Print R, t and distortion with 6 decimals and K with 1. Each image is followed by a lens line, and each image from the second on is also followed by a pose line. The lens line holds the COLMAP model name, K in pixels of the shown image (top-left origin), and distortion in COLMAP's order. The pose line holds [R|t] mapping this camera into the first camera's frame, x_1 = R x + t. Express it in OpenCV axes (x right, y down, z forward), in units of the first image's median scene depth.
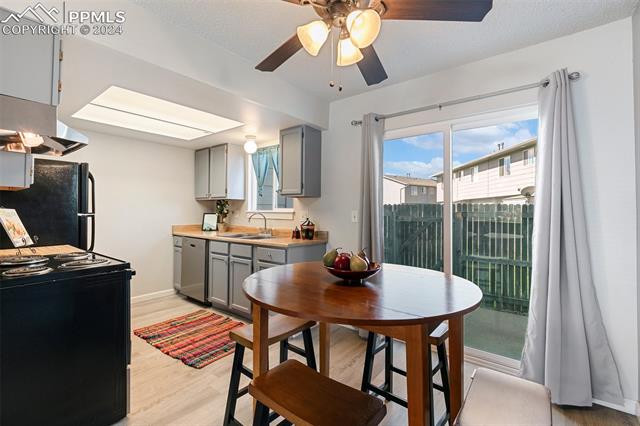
lens RADIAL K [[289.0, 0, 318.0], [0, 289.0, 206.2], [0, 0, 1]] dist [0.001117, -0.000068]
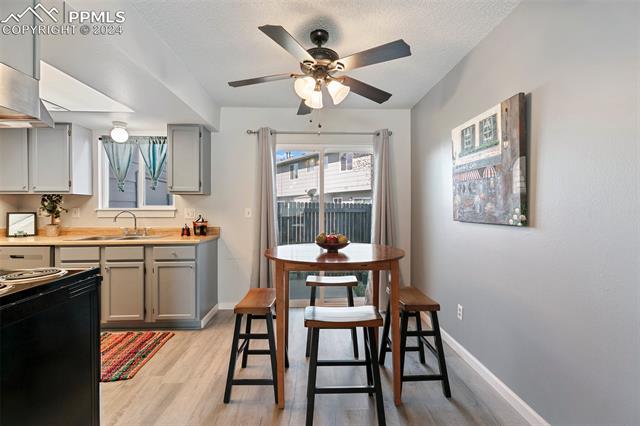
lens RADIAL K [[288.6, 0, 322.3], [0, 288.6, 210.5], [0, 0, 1]] dist [0.002984, 0.000499]
pose [[0.756592, -0.010975, 0.653795, -0.332467], [-0.005168, 0.999728, 0.022763, -0.001267], [-0.653867, -0.020601, 0.756329, -0.057498]]
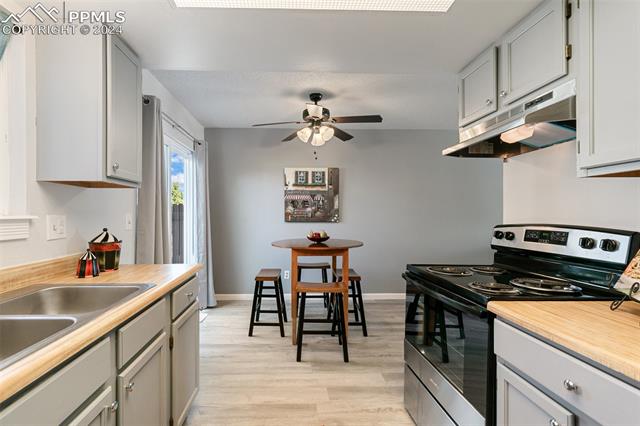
lens RADIAL K [[295.1, 0, 296.5], [0, 295.1, 214.1], [0, 0, 1]] dist [0.000562, 0.000085]
pose [[-0.637107, -0.007488, 0.770739, -0.575421], [-0.018023, 0.999824, -0.005185, 0.010129], [-0.770565, -0.017195, -0.637130, 0.940288]]
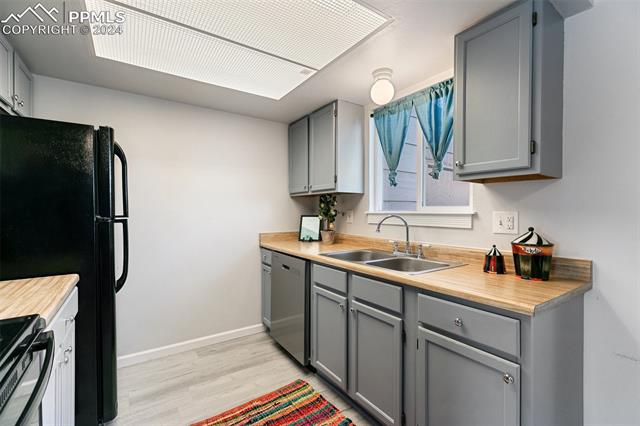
lens RADIAL K [[283.5, 0, 317.2], [0, 283.5, 211.5], [0, 0, 1]] dist [0.001965, 0.000316]
pose [[0.951330, -0.004063, -0.308147, -0.180846], [0.008624, 0.999872, 0.013440, 0.007914], [0.308053, -0.015443, 0.951244, 0.443288]]
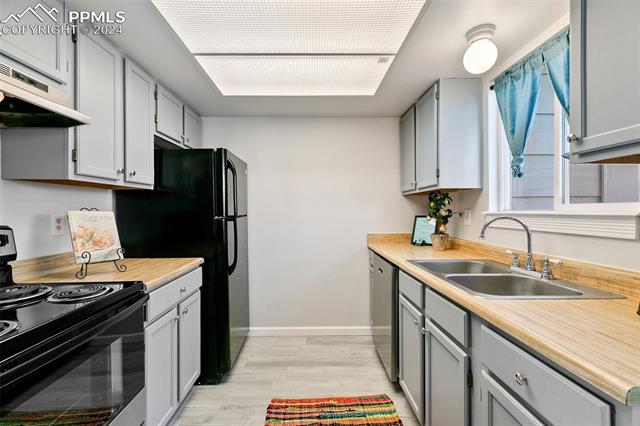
lens RADIAL K [[285.7, 0, 314.2], [0, 285.7, 209.4], [0, 0, 1]] dist [-0.000378, 0.000003]
pose [[0.626413, -0.012412, -0.779392, -0.063198], [0.018837, 0.999822, -0.000782, 0.008719], [0.779263, -0.014191, 0.626536, 0.537855]]
